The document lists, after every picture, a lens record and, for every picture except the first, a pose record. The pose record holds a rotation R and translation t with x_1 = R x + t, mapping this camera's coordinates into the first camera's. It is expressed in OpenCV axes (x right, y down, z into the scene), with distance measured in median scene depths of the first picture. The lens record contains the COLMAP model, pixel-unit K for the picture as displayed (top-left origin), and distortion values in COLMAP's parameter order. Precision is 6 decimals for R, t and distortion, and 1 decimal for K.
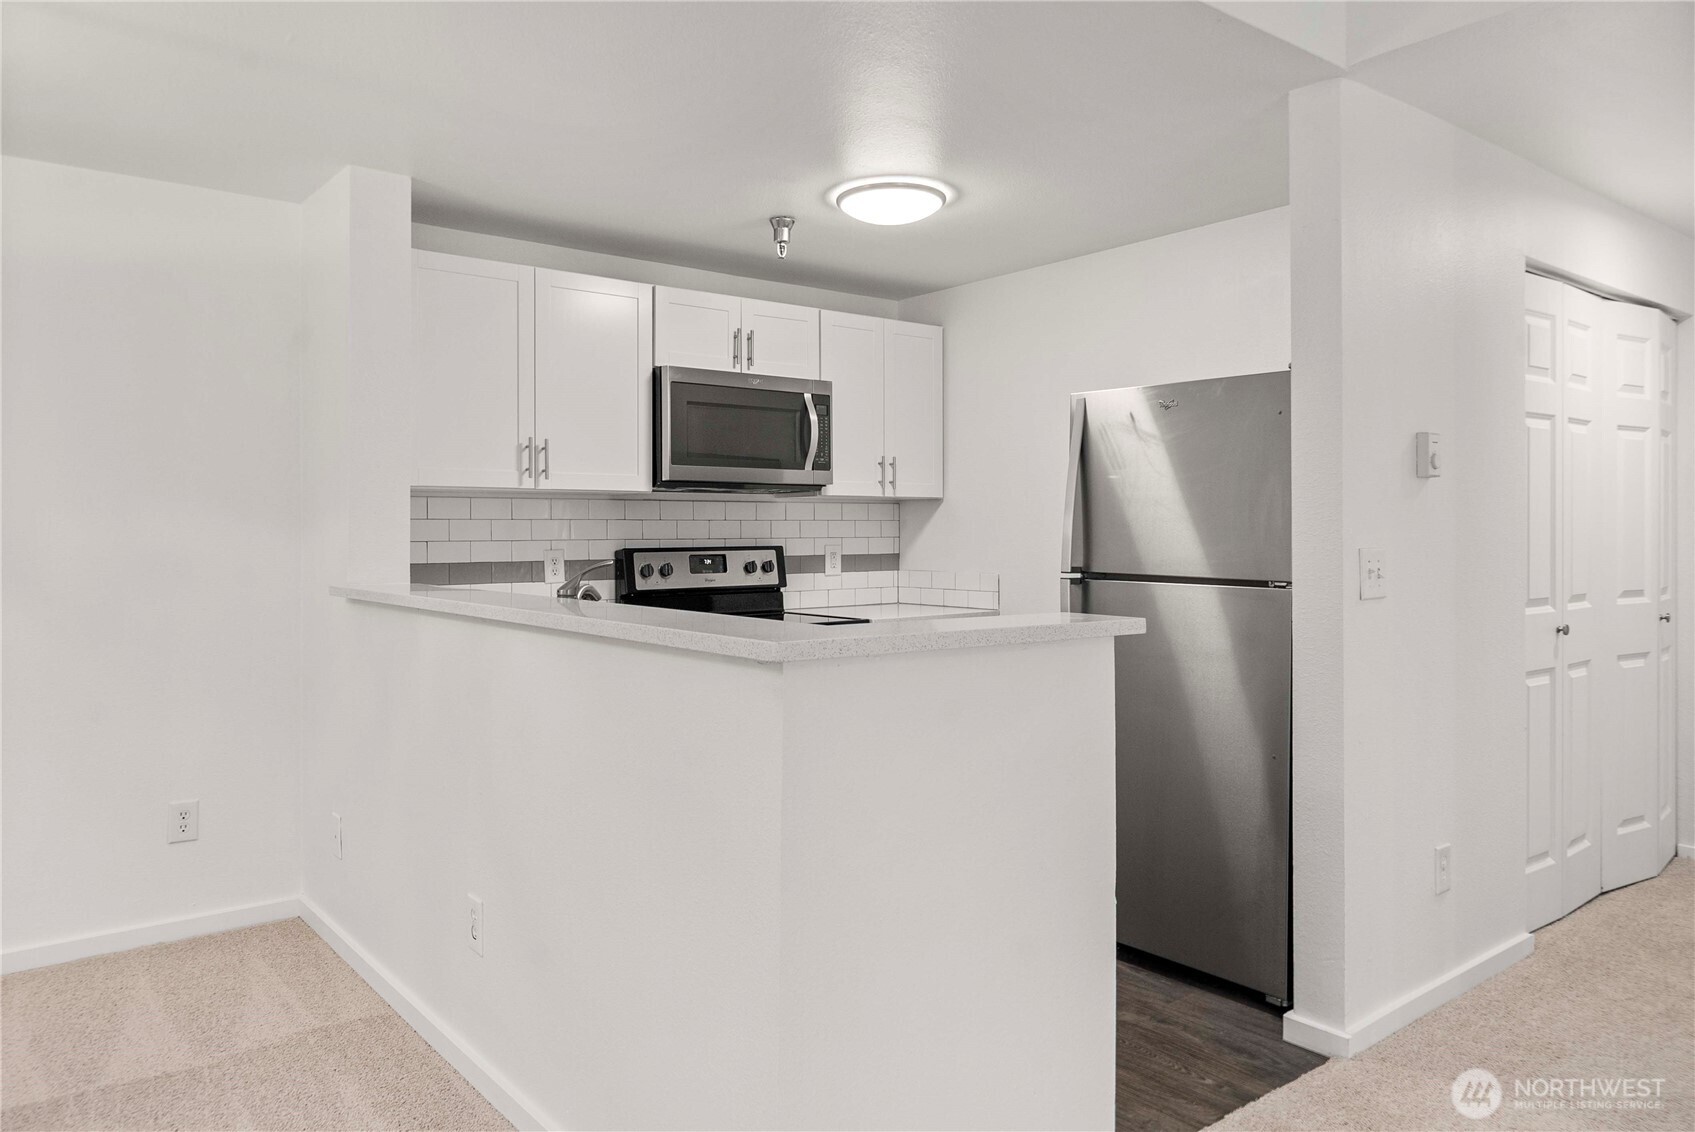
lens RADIAL K [[1165.1, 0, 848.2], [0, 1165.1, 558.7], [0, 0, 1]] dist [0.002087, 0.000488]
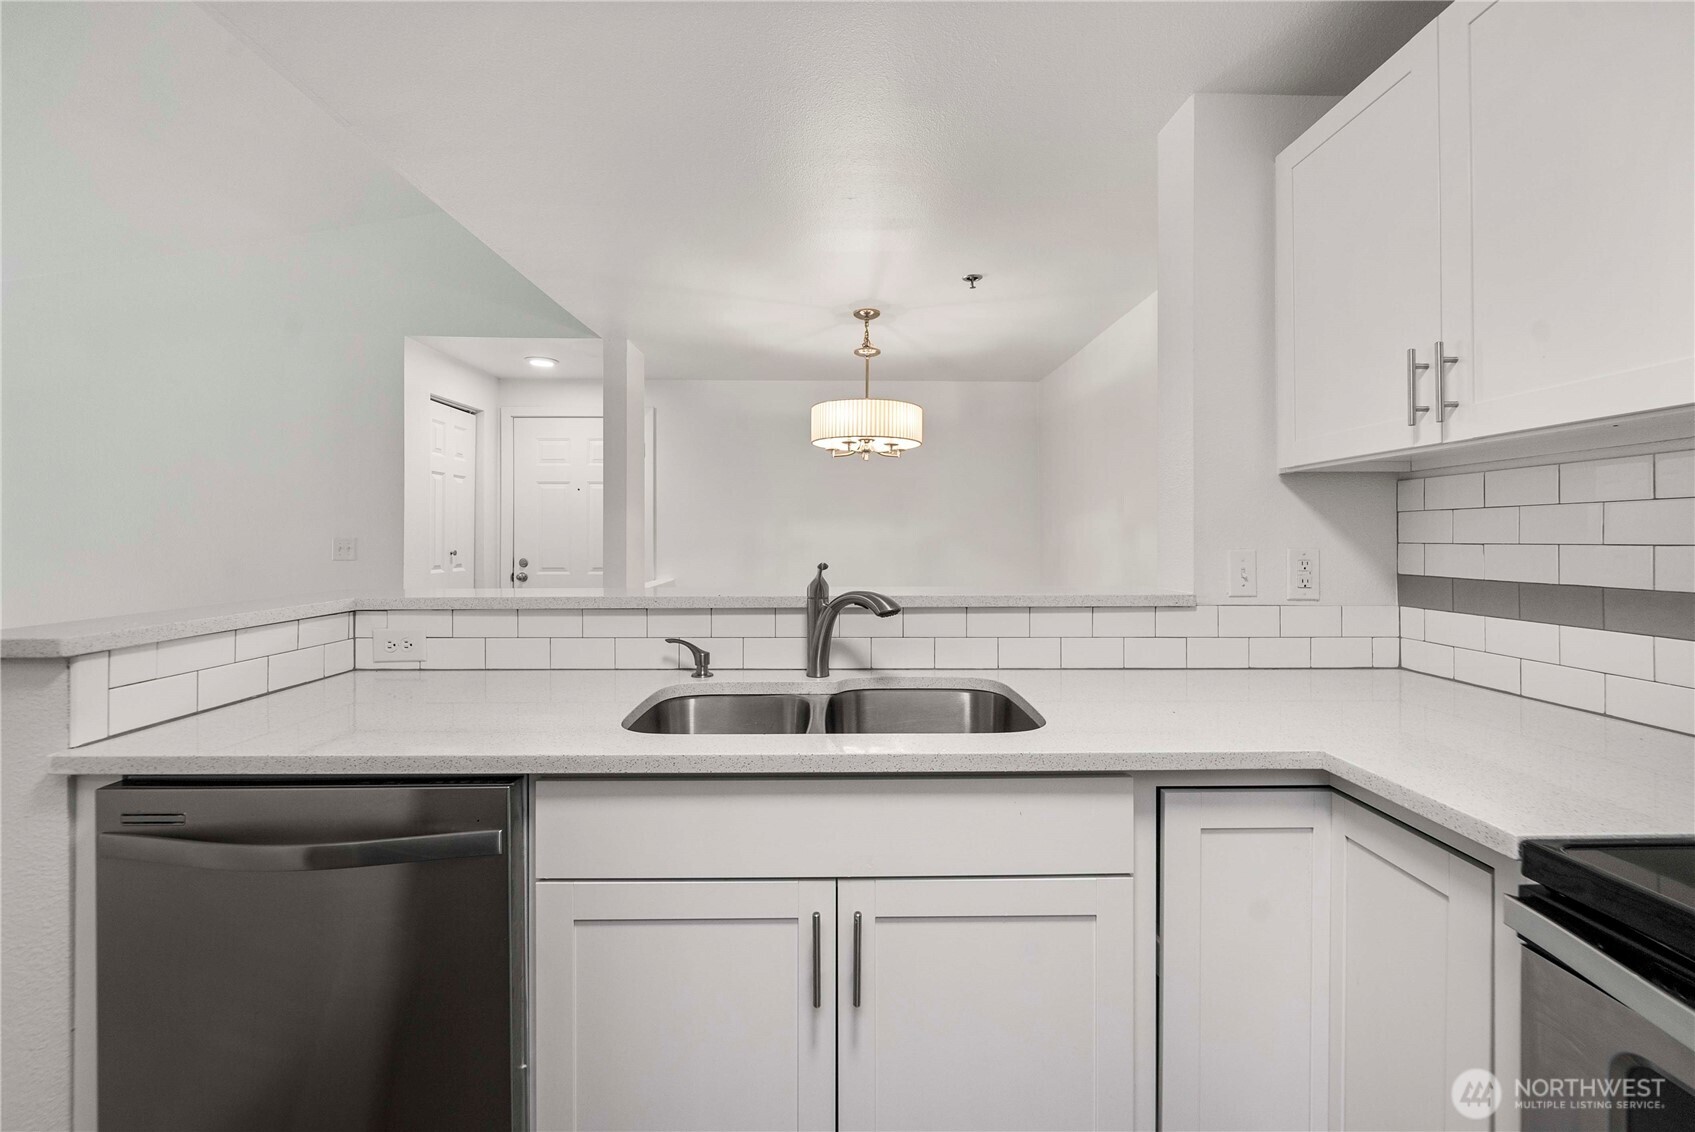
lens RADIAL K [[687.6, 0, 852.0], [0, 687.6, 553.1], [0, 0, 1]] dist [0.001442, 0.000053]
pose [[-0.615999, 0.012327, -0.787651, 0.114900], [-0.019769, 0.999321, 0.031101, -0.012847], [0.787499, 0.034729, -0.615337, 0.836776]]
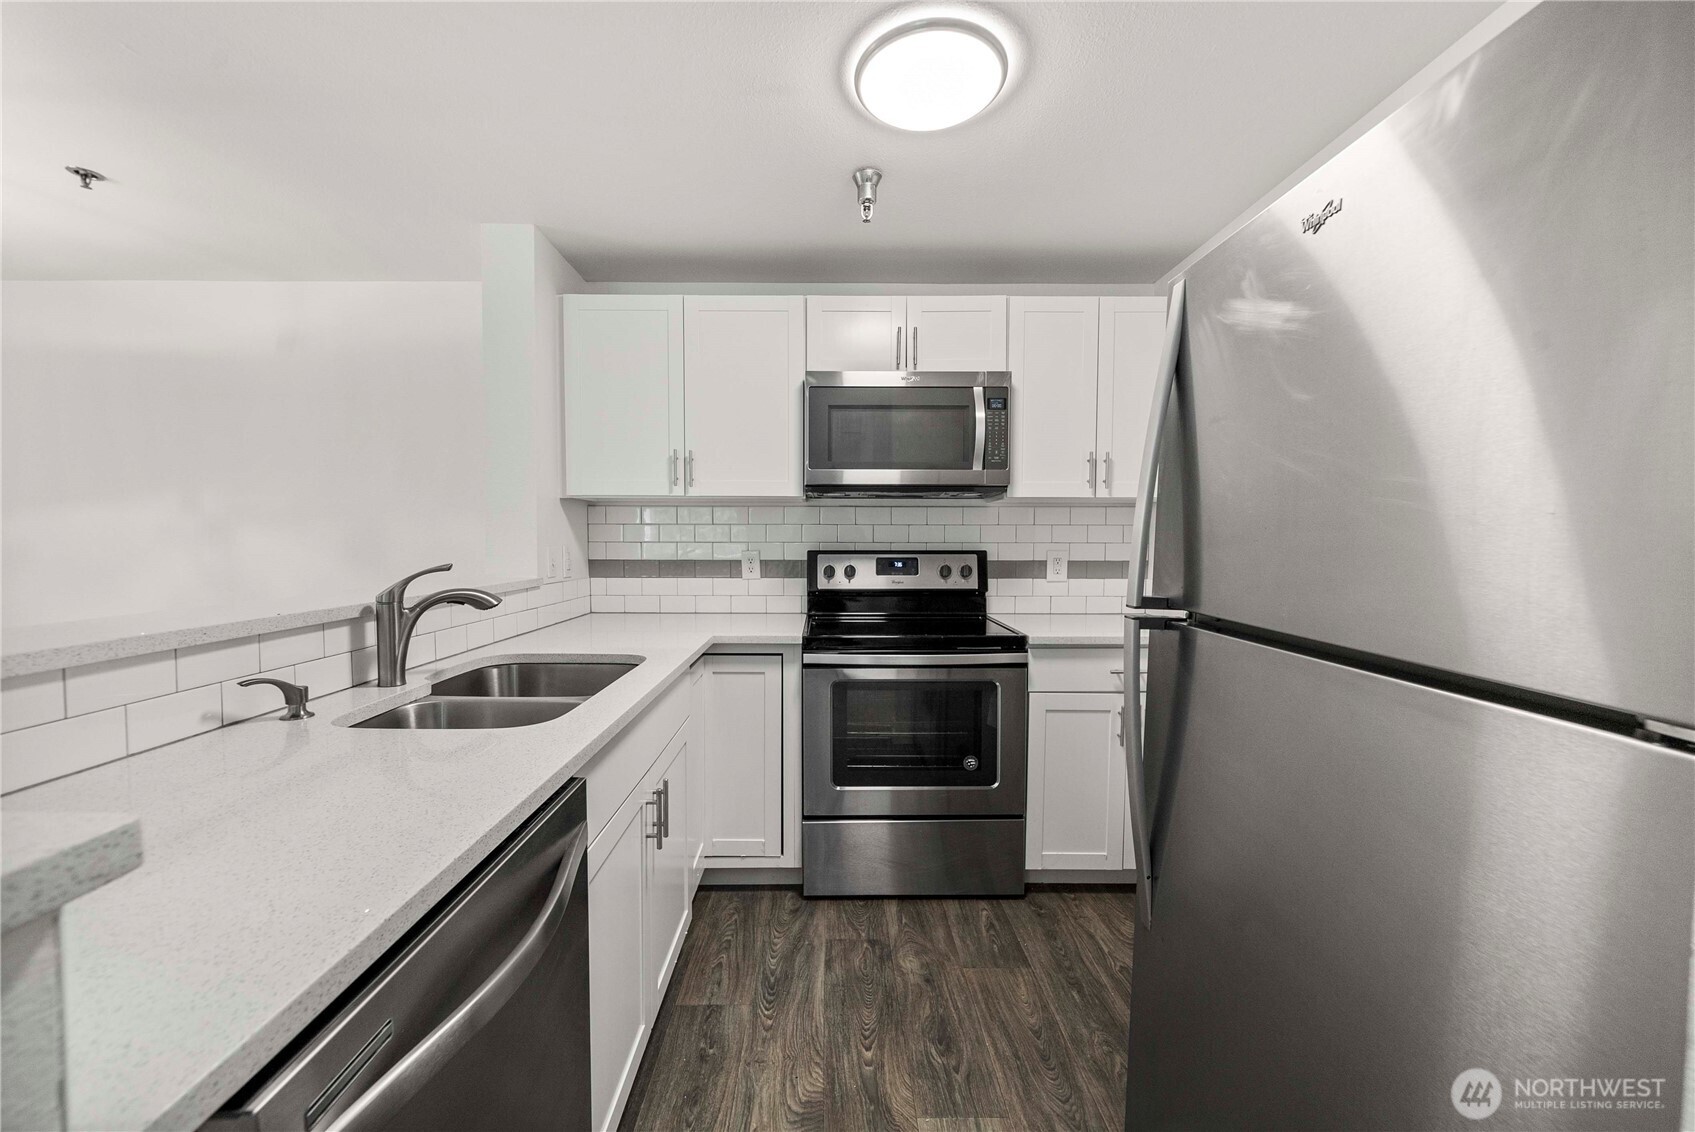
lens RADIAL K [[630.9, 0, 840.1], [0, 630.9, 562.8], [0, 0, 1]] dist [0.001927, 0.000111]
pose [[0.771317, 0.028683, -0.635805, 0.202022], [-0.020952, 0.999587, 0.019677, -0.009111], [0.636107, -0.001856, 0.771599, 0.533867]]
